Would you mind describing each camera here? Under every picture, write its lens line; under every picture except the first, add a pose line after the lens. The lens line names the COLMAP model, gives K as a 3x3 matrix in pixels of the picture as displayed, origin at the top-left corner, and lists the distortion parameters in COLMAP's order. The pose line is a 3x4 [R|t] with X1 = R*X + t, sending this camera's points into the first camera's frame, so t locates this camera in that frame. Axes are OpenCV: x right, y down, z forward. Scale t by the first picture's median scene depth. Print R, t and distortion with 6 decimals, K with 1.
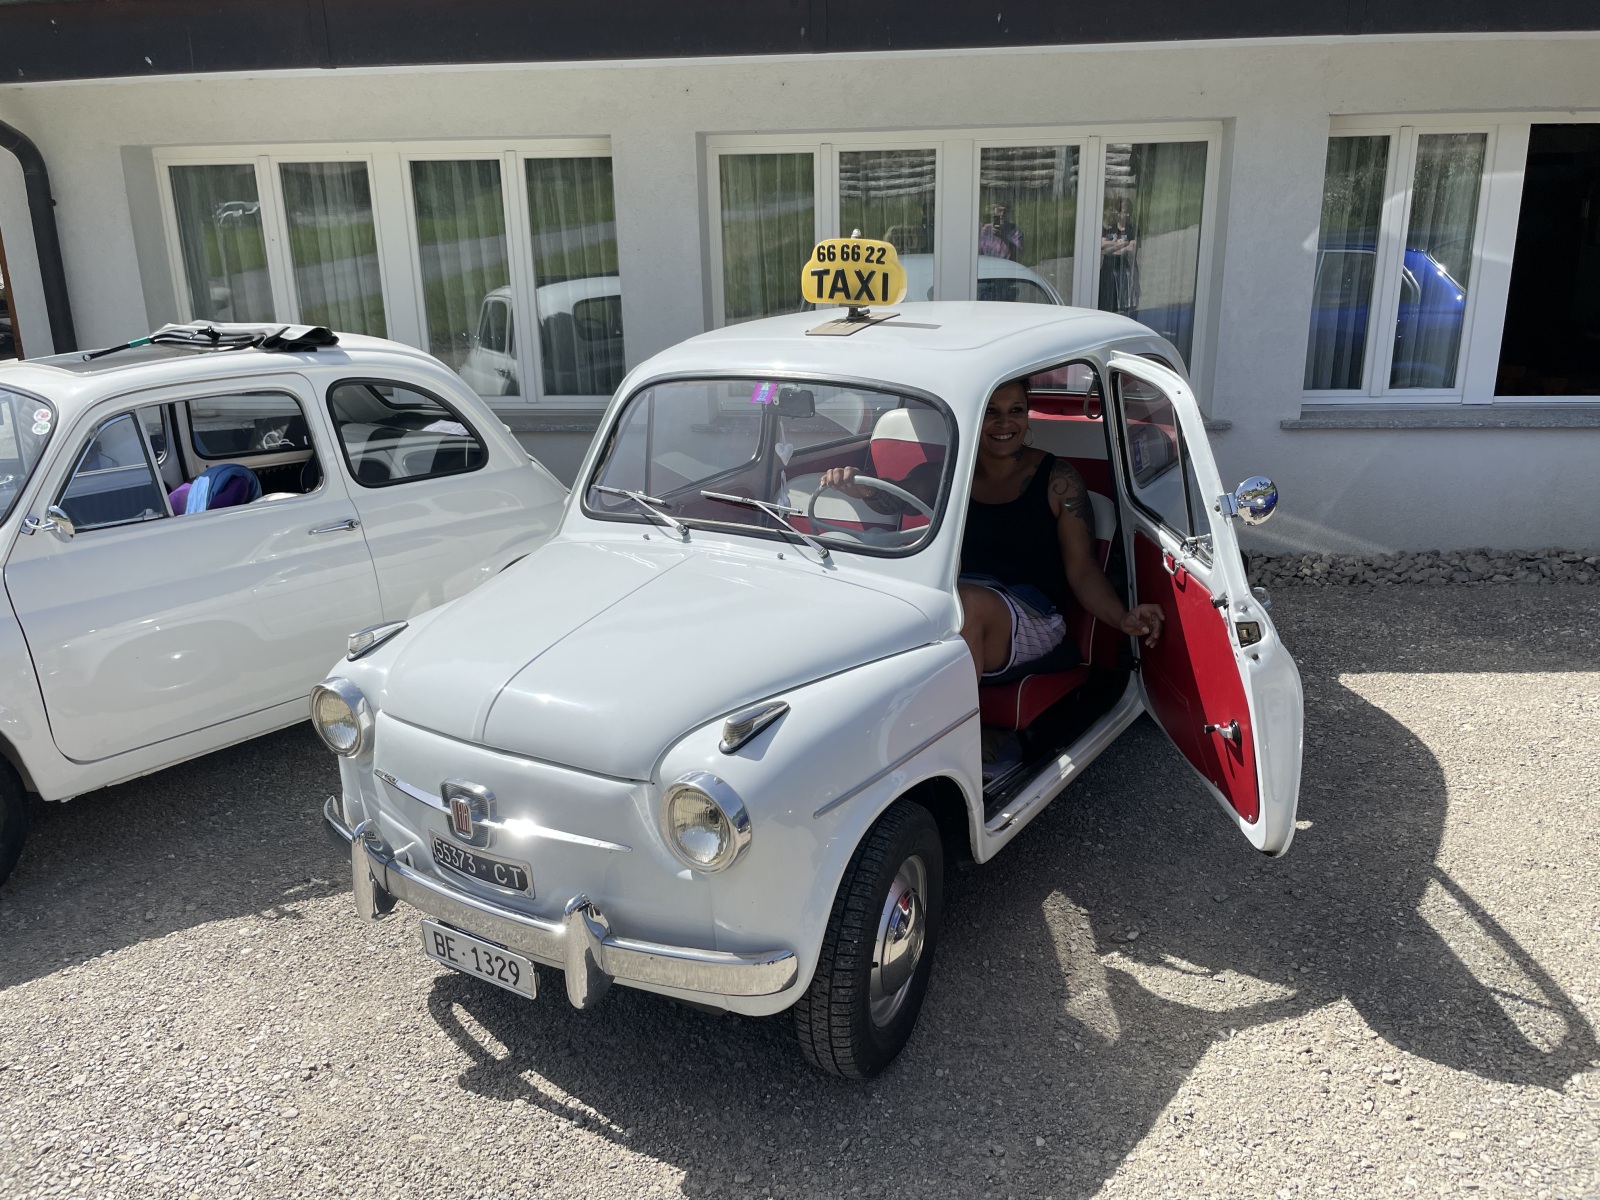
lens RADIAL K [[1225.5, 0, 812.9], [0, 1225.5, 602.3], [0, 0, 1]] dist [0.082762, -0.121552]
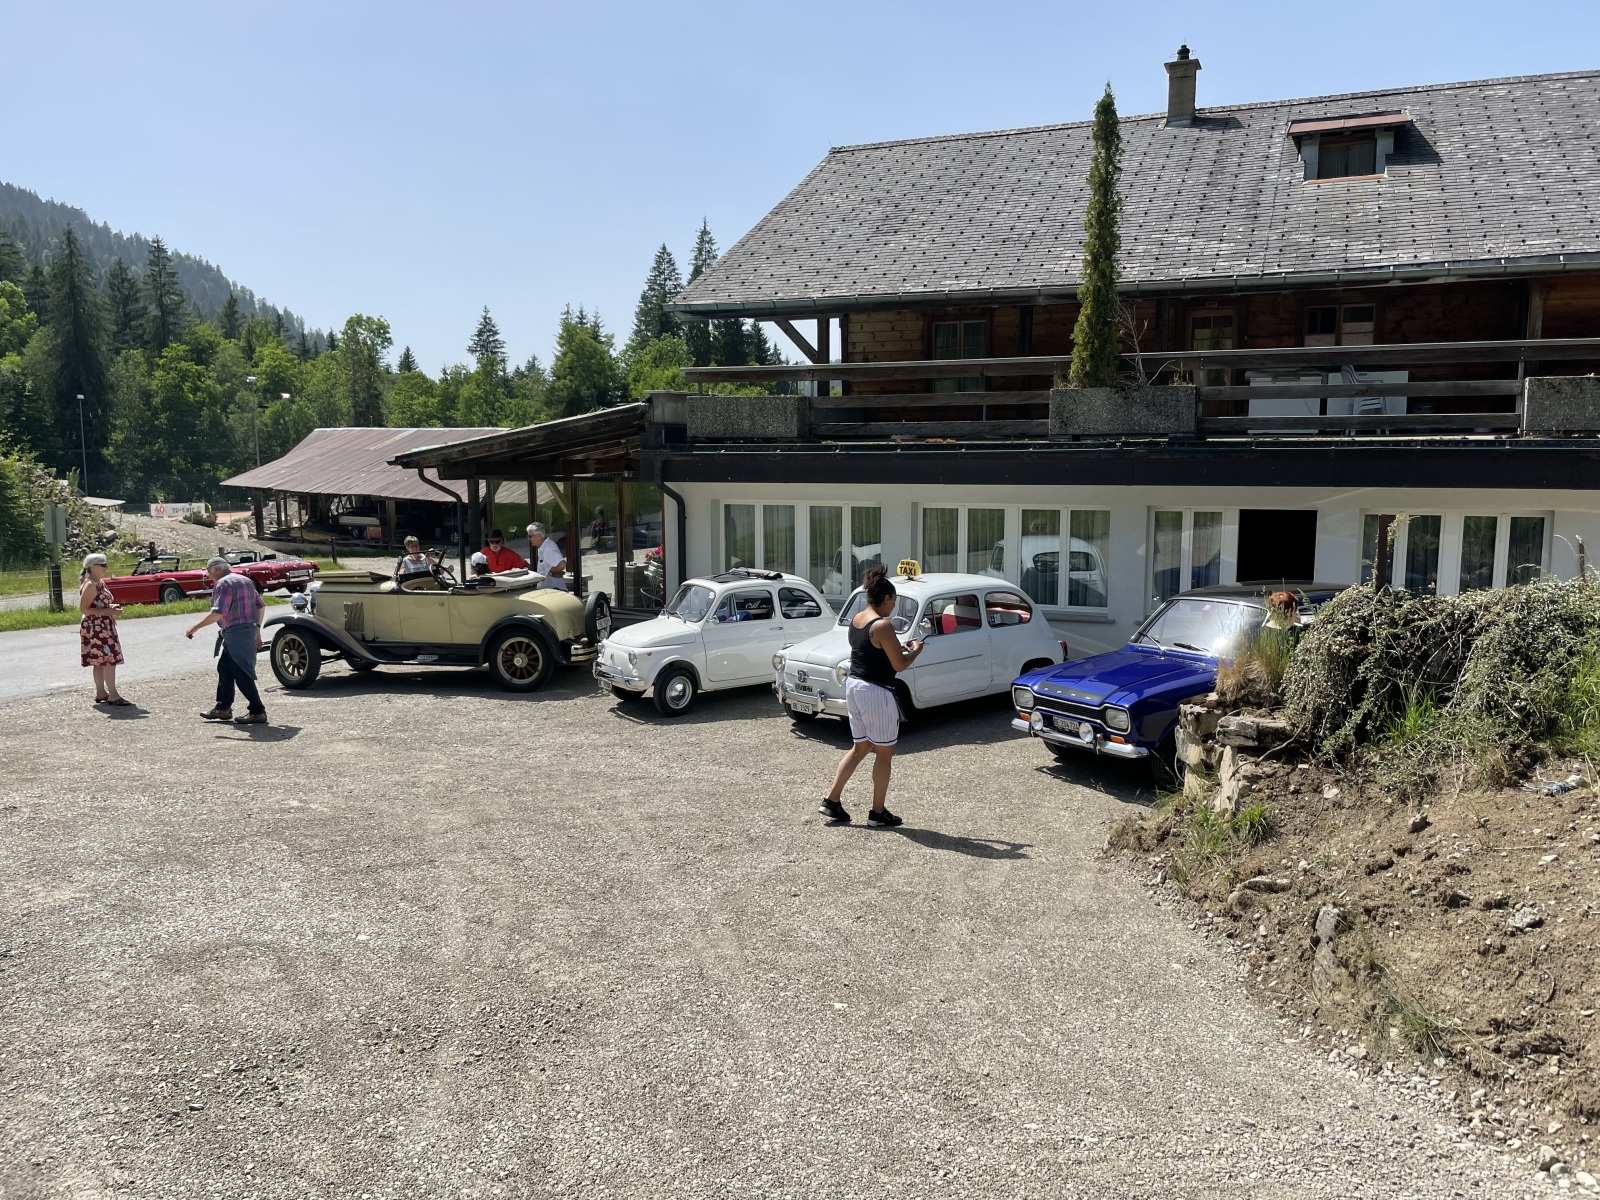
lens RADIAL K [[1225.5, 0, 812.9], [0, 1225.5, 602.3], [0, 0, 1]] dist [0.082762, -0.121552]
pose [[0.953586, 0.054711, -0.296110, 0.701083], [-0.101409, 0.984263, -0.144718, 0.339614], [0.283533, 0.168029, 0.944127, -2.150264]]
